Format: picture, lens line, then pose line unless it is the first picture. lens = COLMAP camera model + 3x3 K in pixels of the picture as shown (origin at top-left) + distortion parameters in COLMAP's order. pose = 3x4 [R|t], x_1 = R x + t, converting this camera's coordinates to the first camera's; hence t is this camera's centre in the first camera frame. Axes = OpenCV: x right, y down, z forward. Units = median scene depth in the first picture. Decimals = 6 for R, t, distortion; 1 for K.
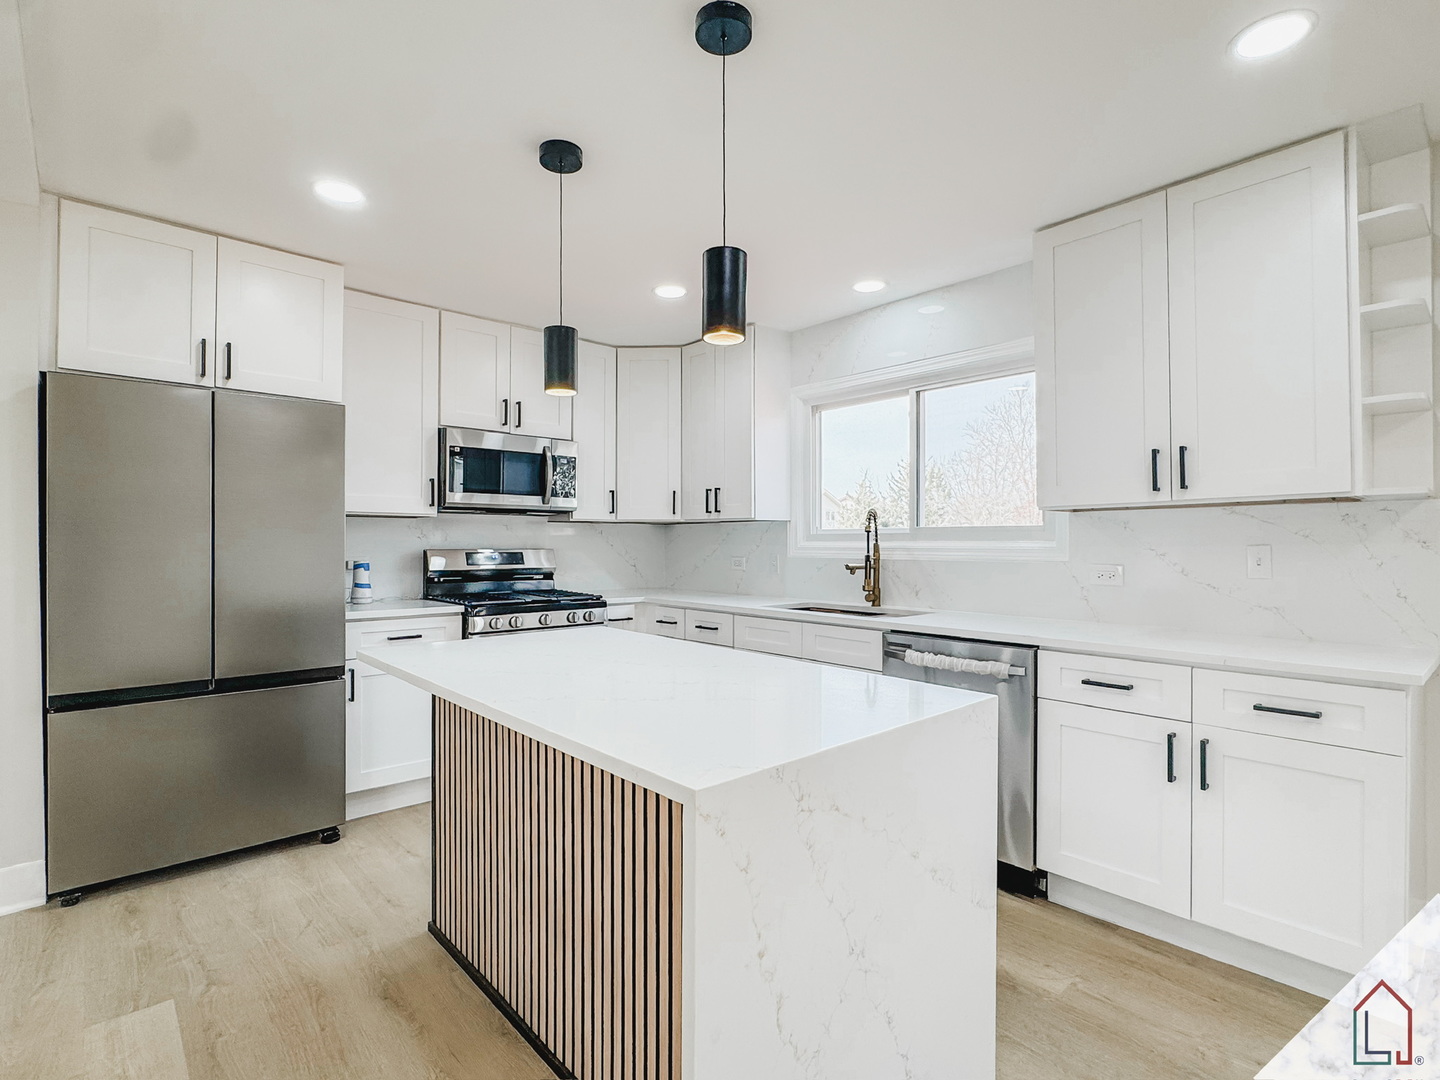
lens RADIAL K [[722.7, 0, 720.5], [0, 722.7, 541.0], [0, 0, 1]] dist [-0.002336, 0.000091]
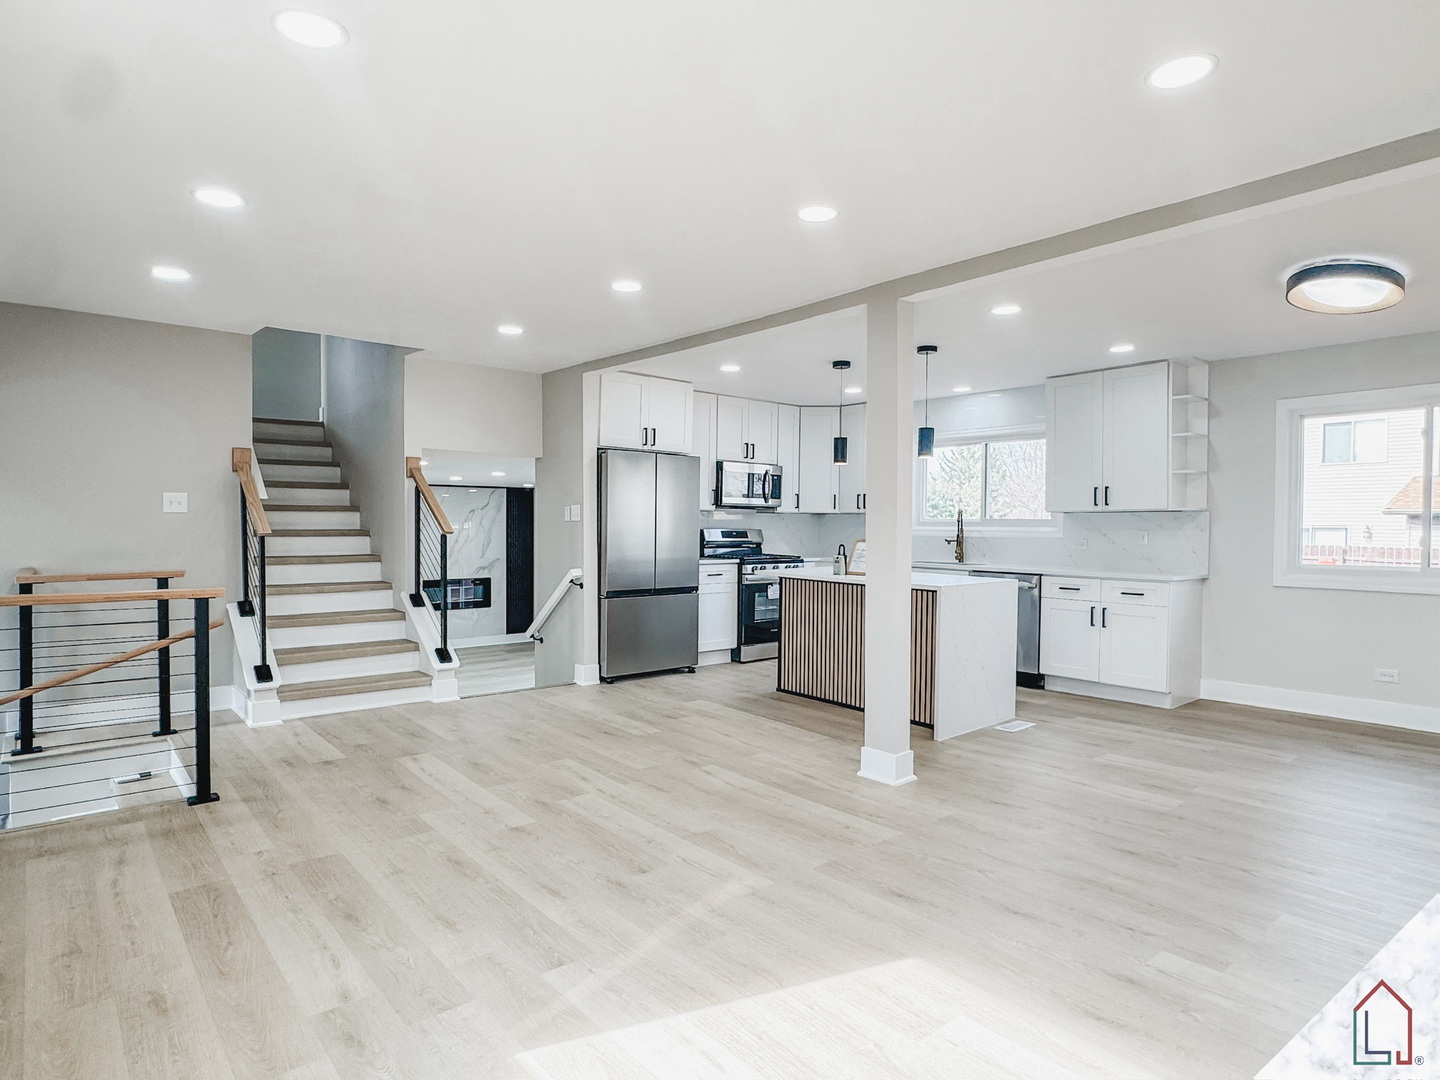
lens RADIAL K [[814.0, 0, 715.3], [0, 814.0, 542.1], [0, 0, 1]] dist [-0.003119, -0.002499]
pose [[0.999409, 0.009018, -0.033174, -0.352858], [-0.008201, 0.999662, 0.024689, -0.006088], [0.033385, -0.024403, 0.999145, -1.119089]]
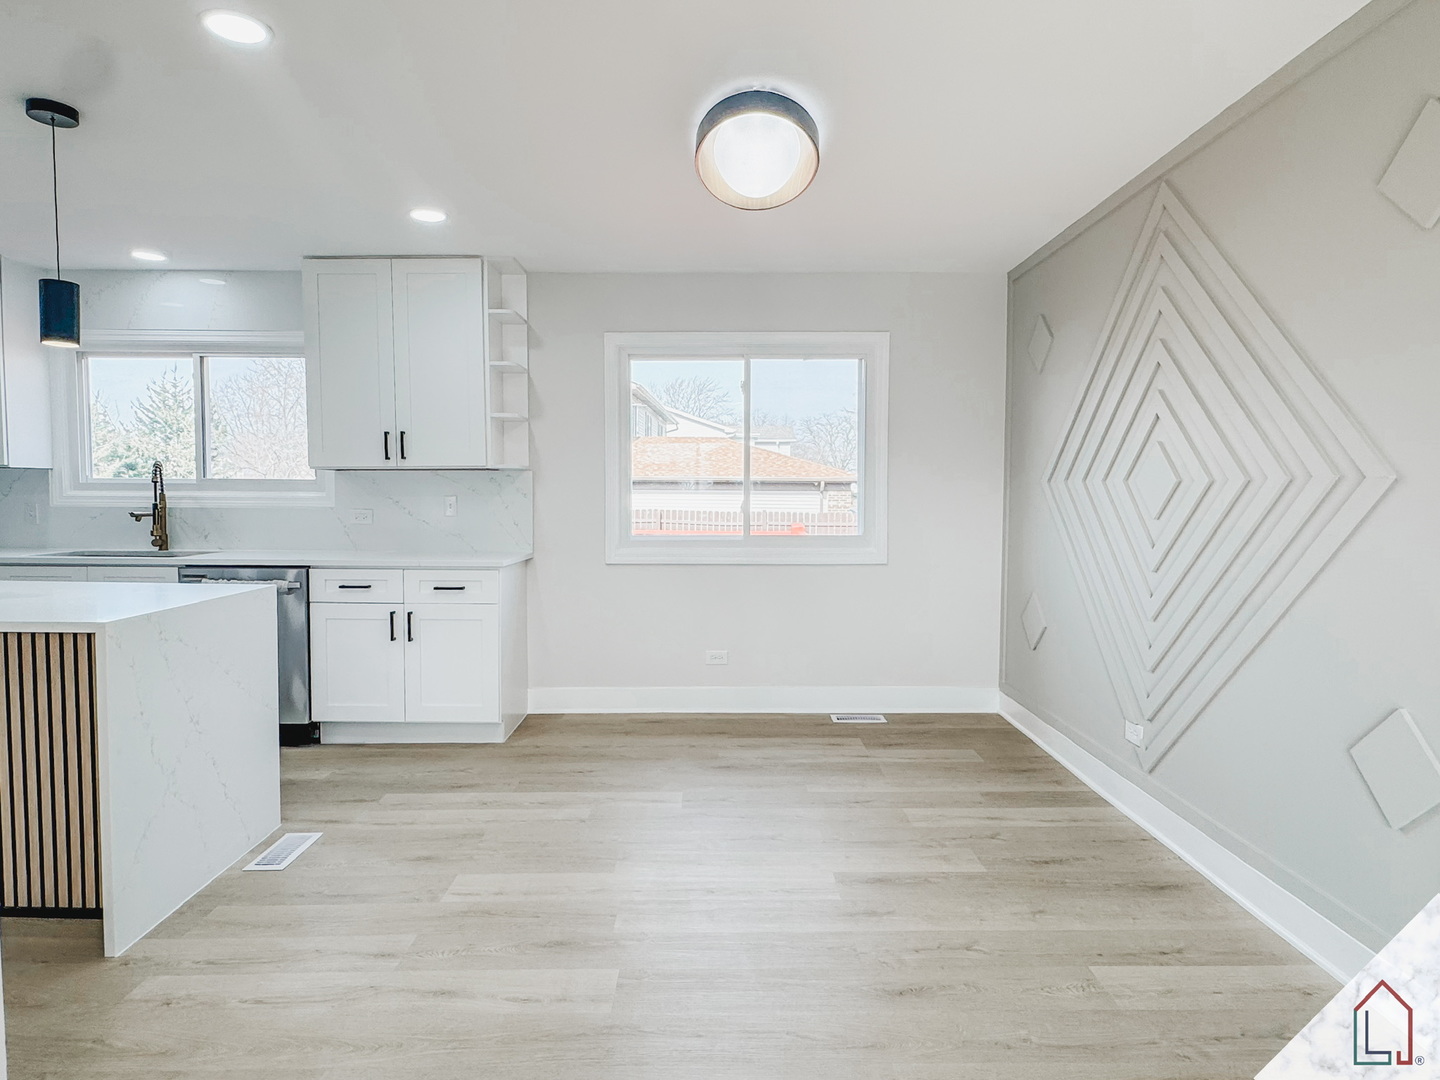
lens RADIAL K [[829.8, 0, 712.6], [0, 829.8, 538.6], [0, 0, 1]] dist [0.002585, 0.002923]
pose [[0.669756, -0.035965, 0.741710, -0.170509], [-0.007600, 0.998442, 0.055276, -0.003427], [-0.742543, -0.042658, 0.668439, -0.485278]]
